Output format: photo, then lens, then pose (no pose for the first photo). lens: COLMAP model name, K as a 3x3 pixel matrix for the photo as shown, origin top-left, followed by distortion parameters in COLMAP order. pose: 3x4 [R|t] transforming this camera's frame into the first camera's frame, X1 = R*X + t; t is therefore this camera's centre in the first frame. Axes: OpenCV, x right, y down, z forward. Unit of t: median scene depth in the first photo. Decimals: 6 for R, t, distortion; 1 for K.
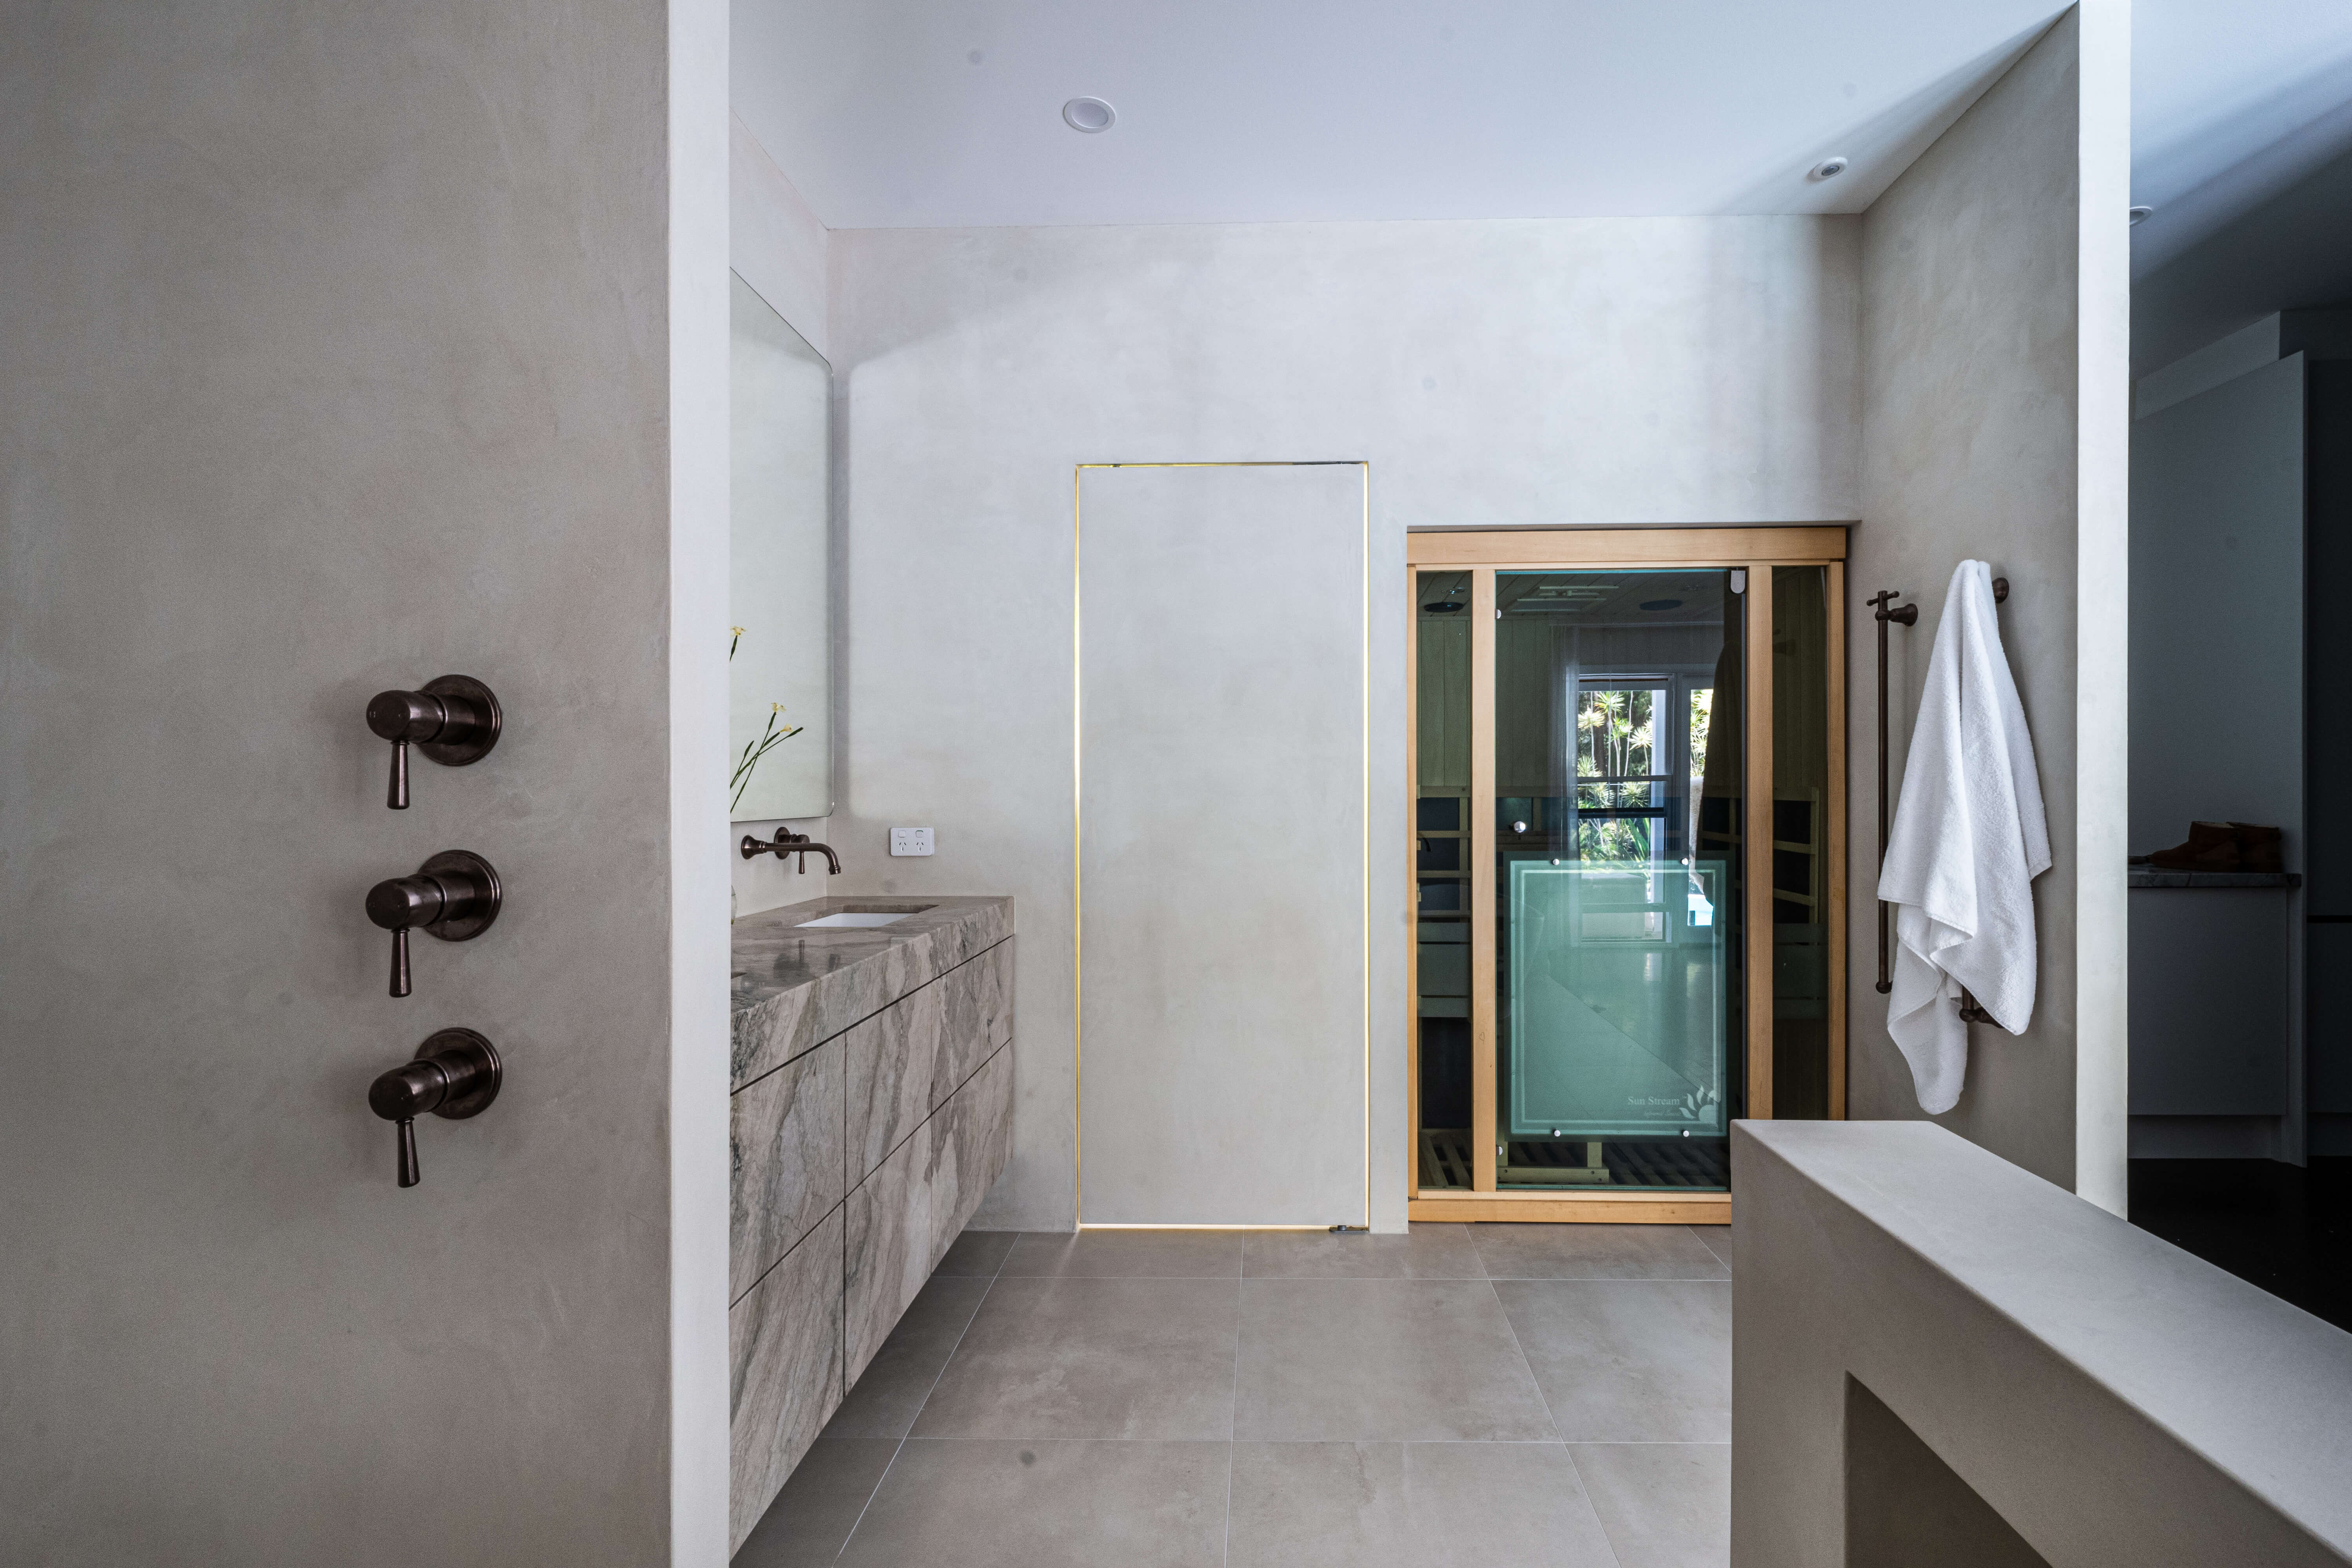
lens RADIAL K [[987.9, 0, 1254.6], [0, 987.9, 795.3], [0, 0, 1]] dist [0.000621, 0.000047]
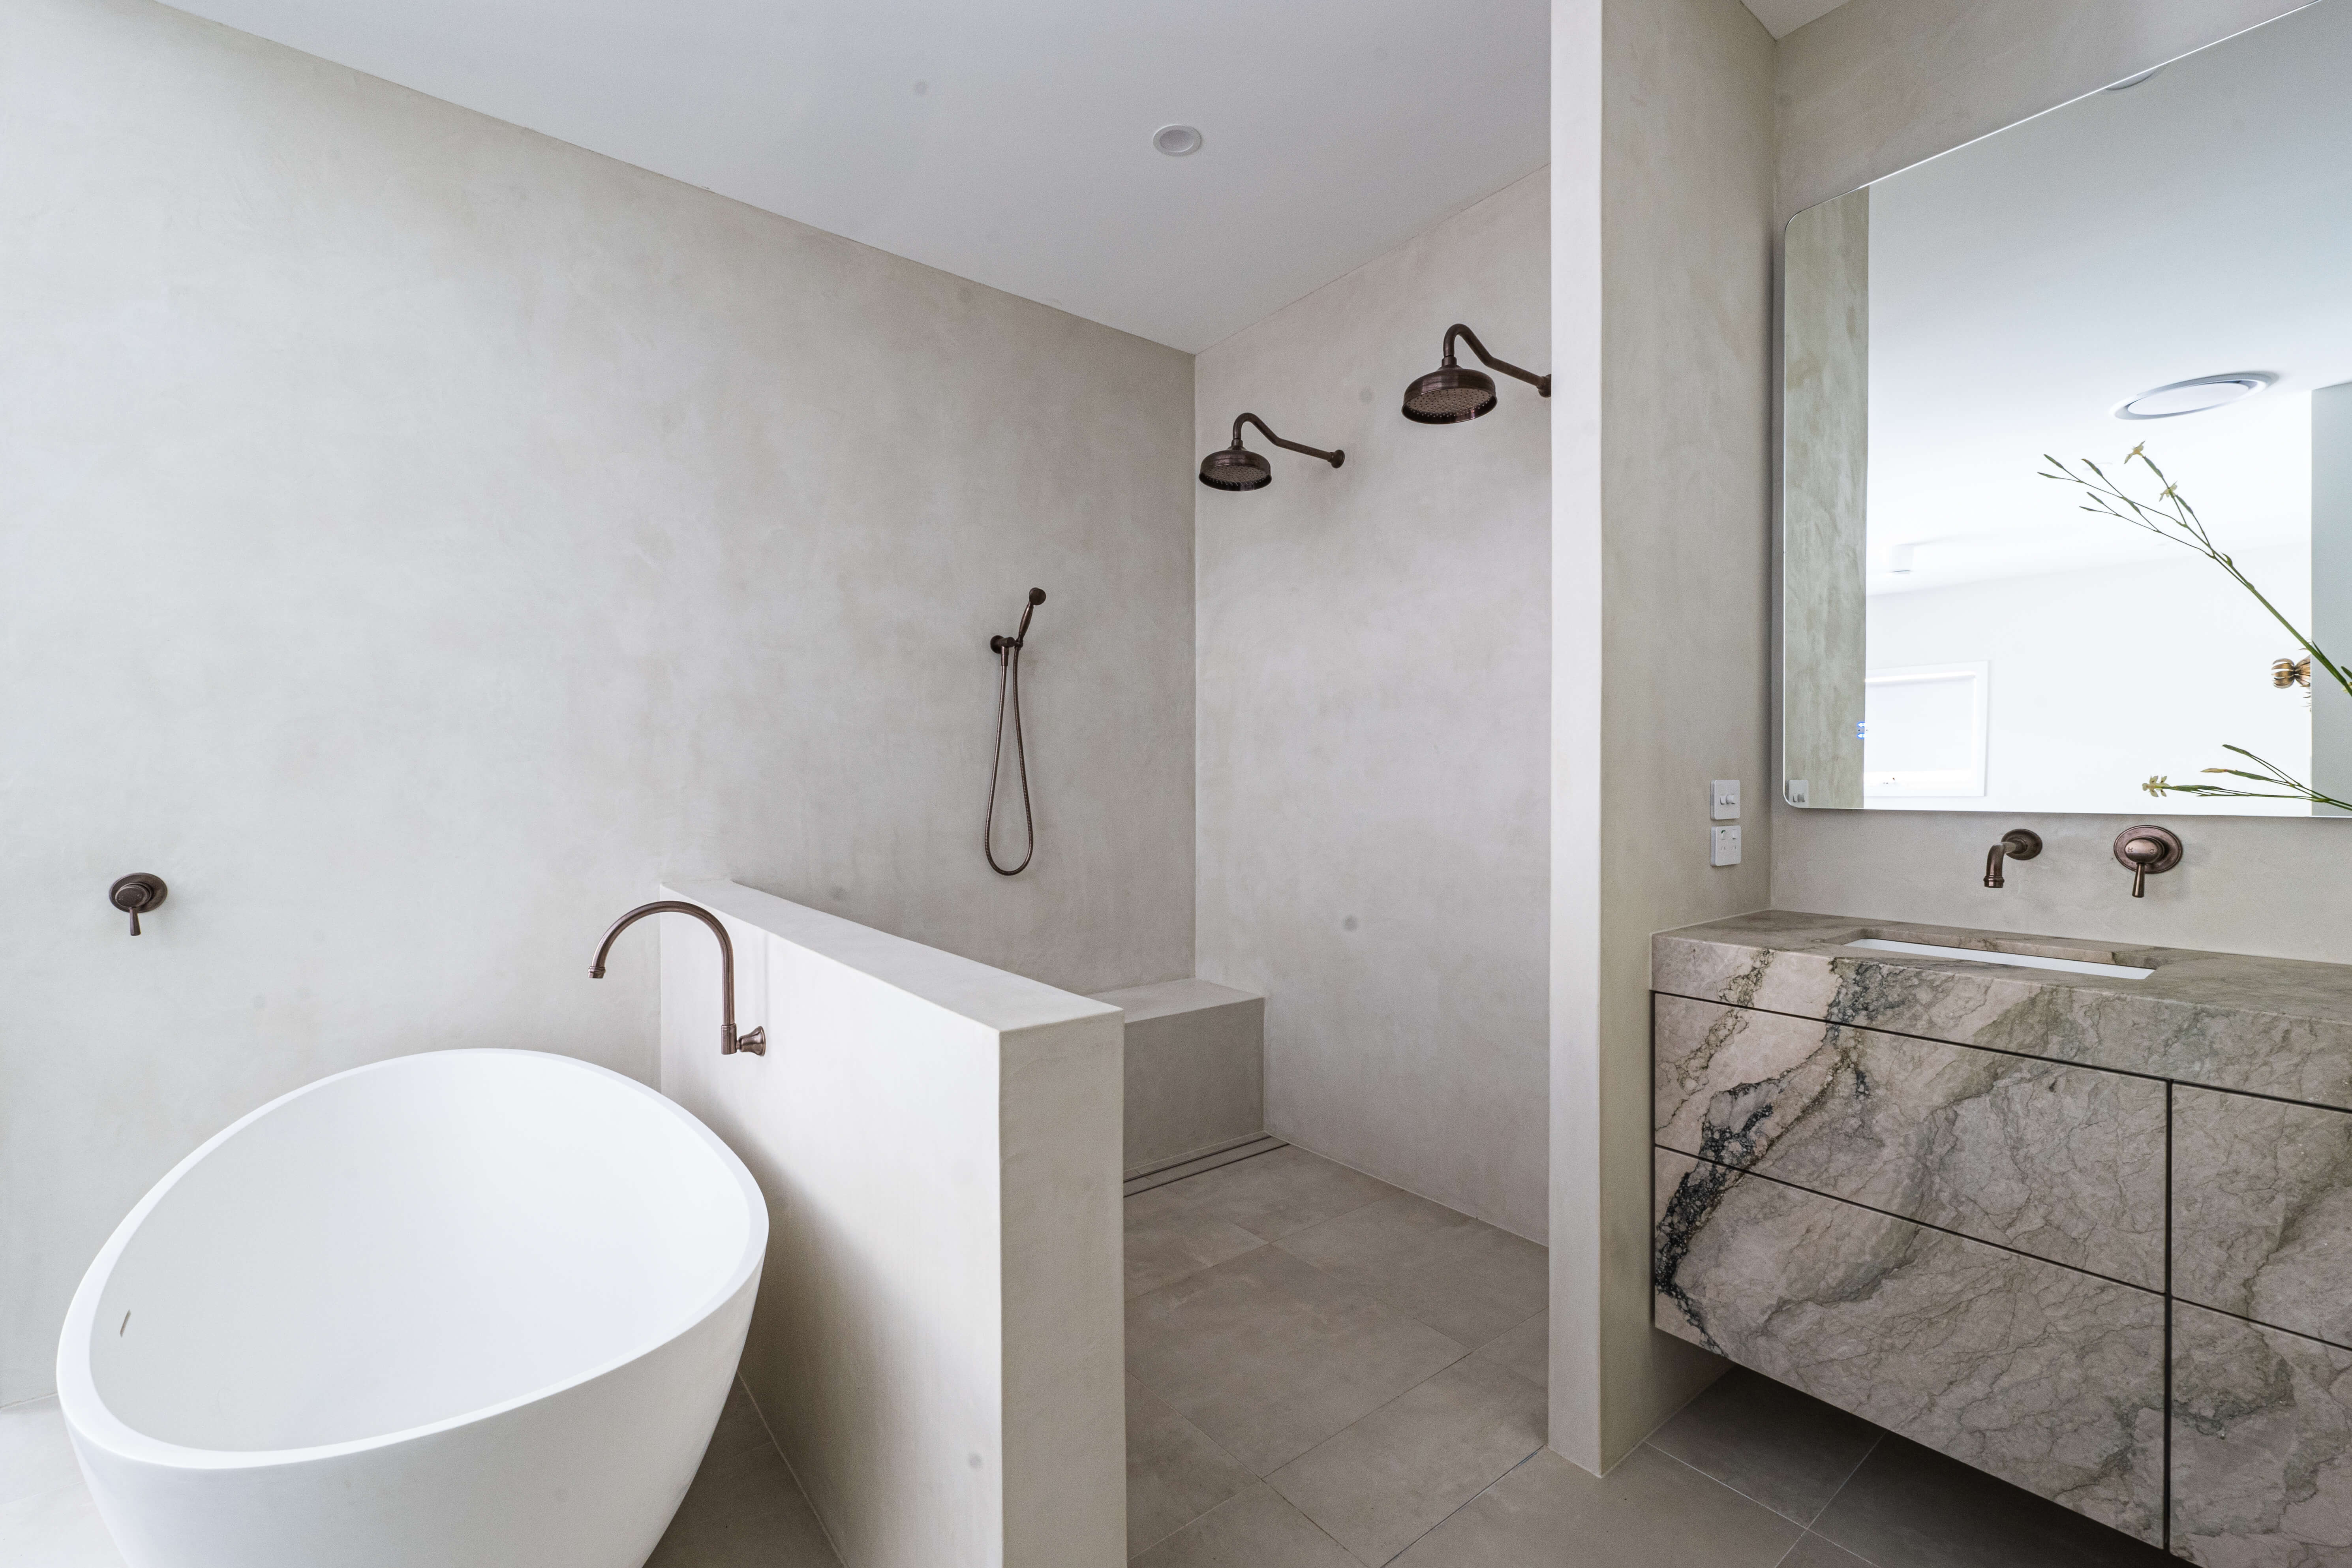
lens RADIAL K [[965.5, 0, 1172.7], [0, 965.5, 784.8], [0, 0, 1]] dist [0.005484, -0.003776]
pose [[-0.776439, 0.010078, -0.630112, 0.529465], [0.002582, 0.999915, 0.012811, -0.003724], [0.630187, 0.008320, -0.776399, 0.870478]]
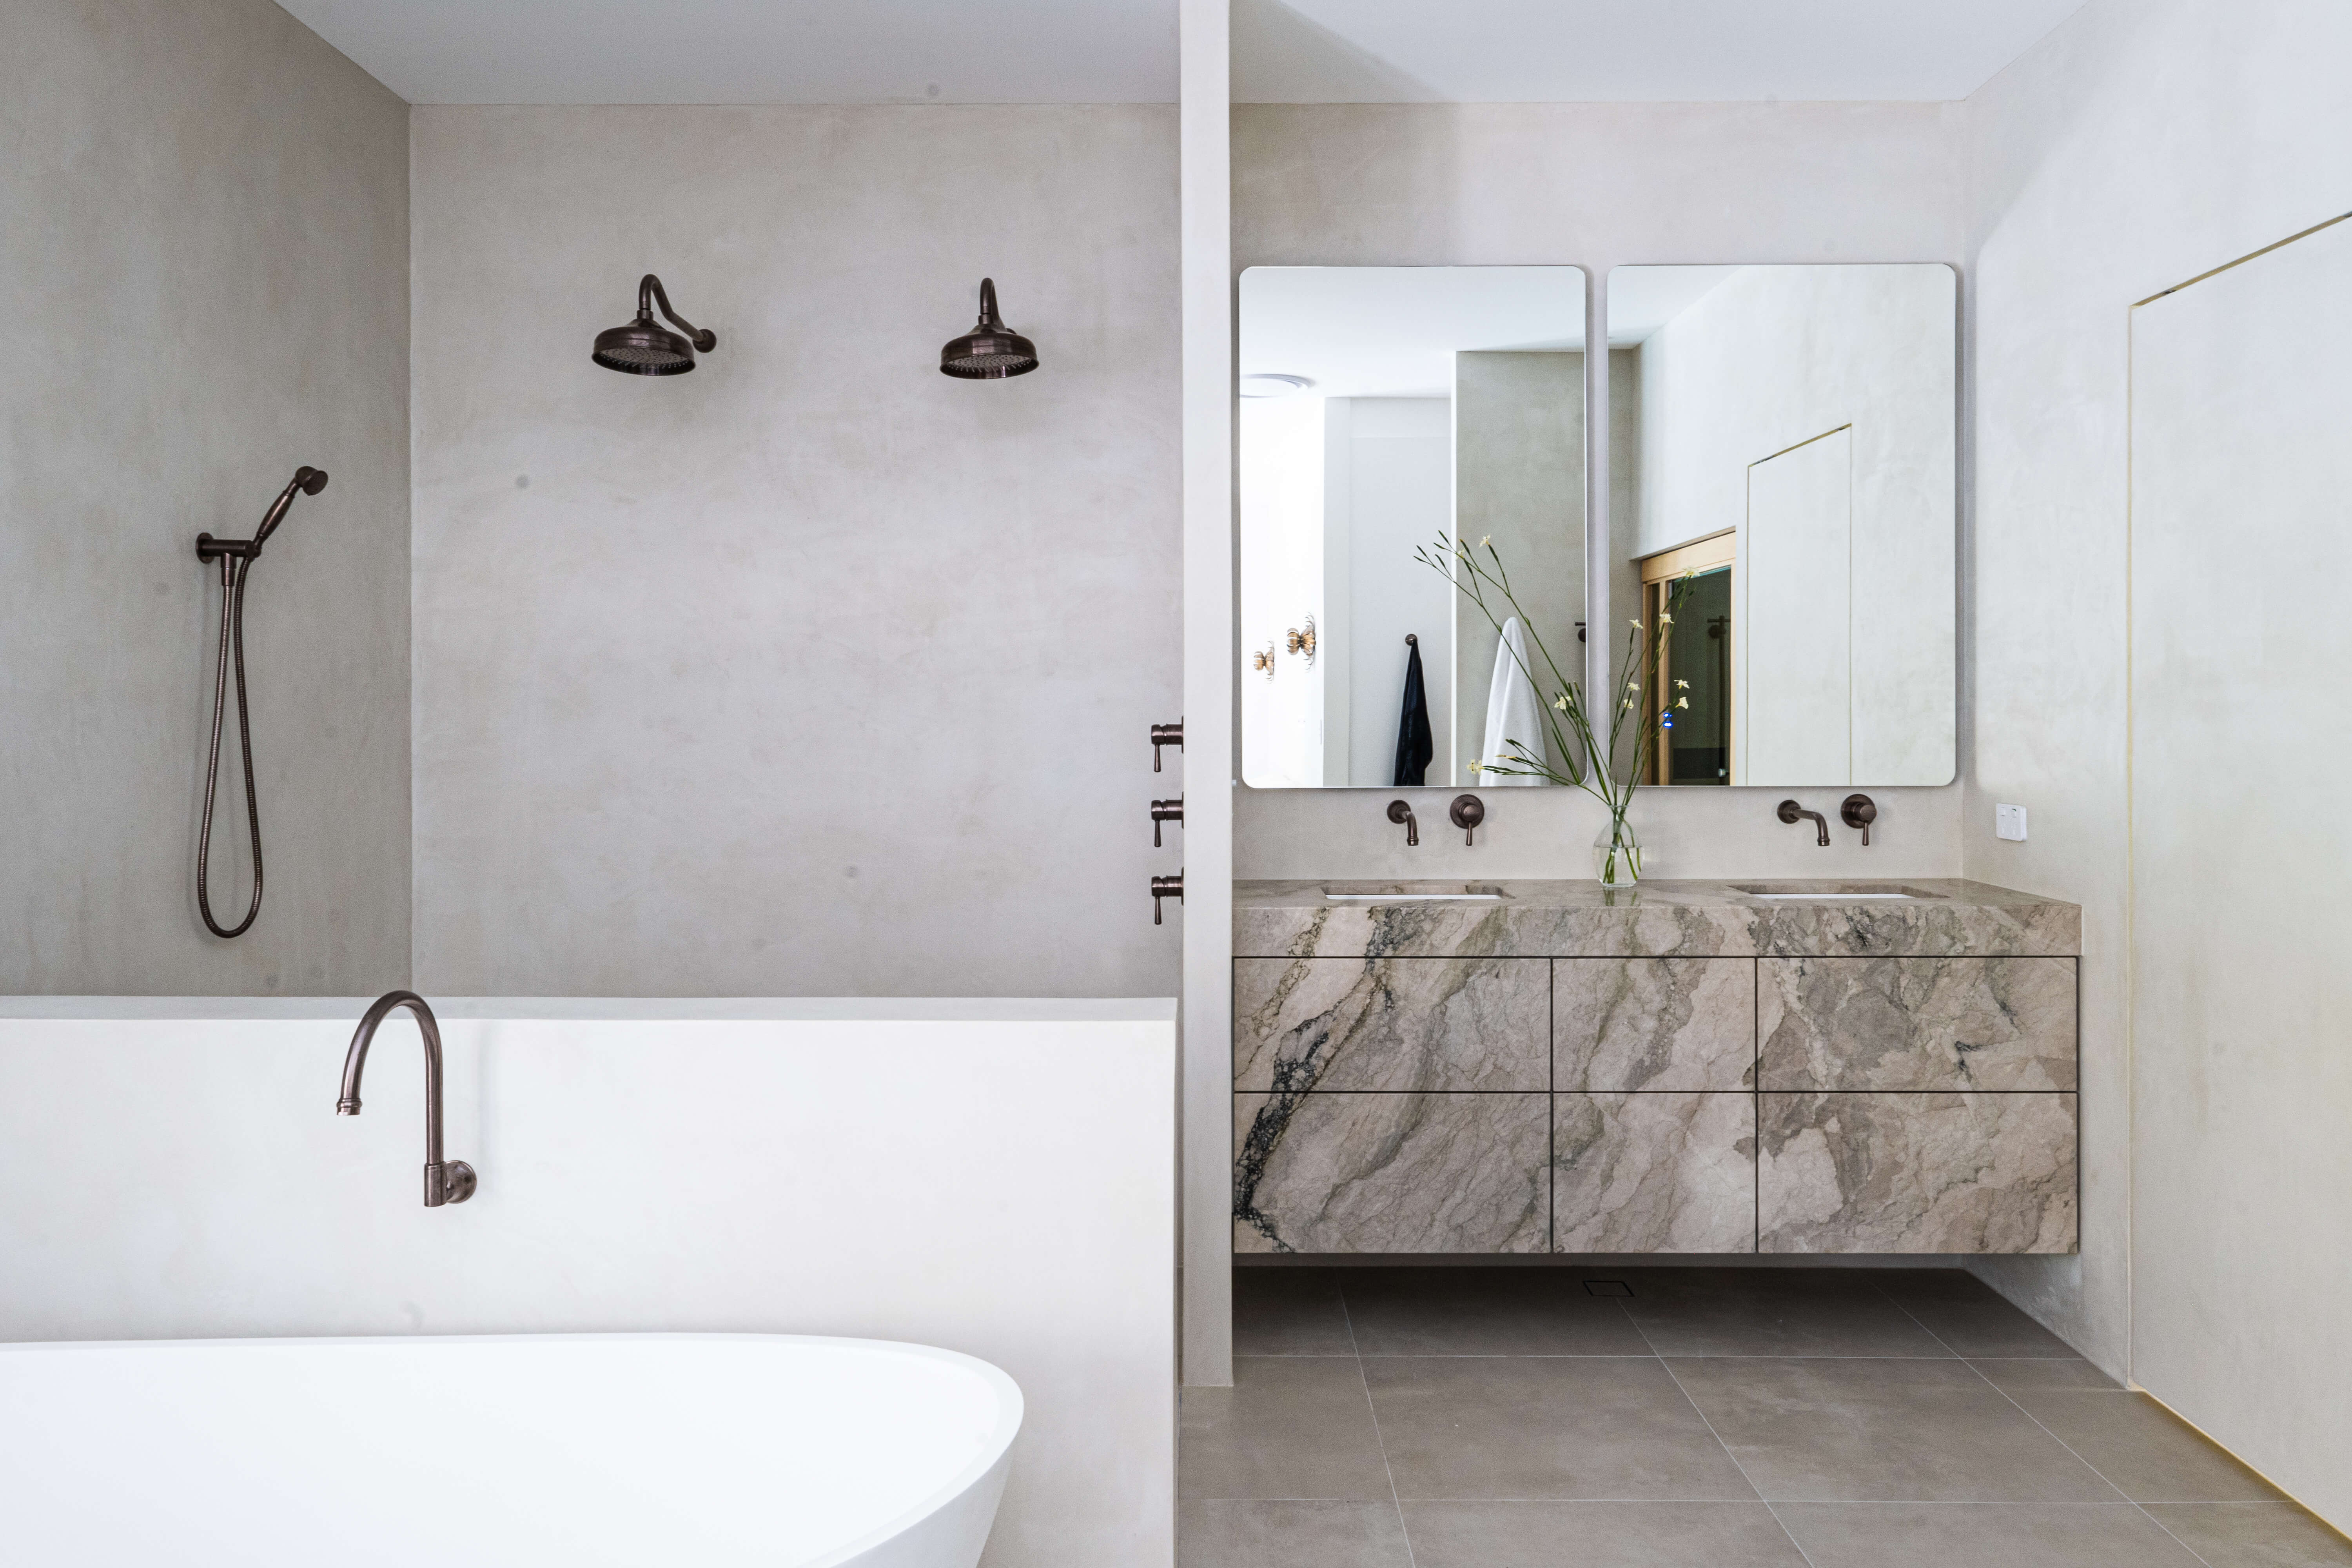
lens RADIAL K [[1645.4, 0, 1177.3], [0, 1645.4, 709.4], [0, 0, 1]] dist [-0.000195, 0.018724]
pose [[0.015036, 0.003030, -0.999882, 1.312431], [-0.002479, 0.999992, 0.002994, -0.062894], [0.999884, 0.002434, 0.015043, 0.395362]]
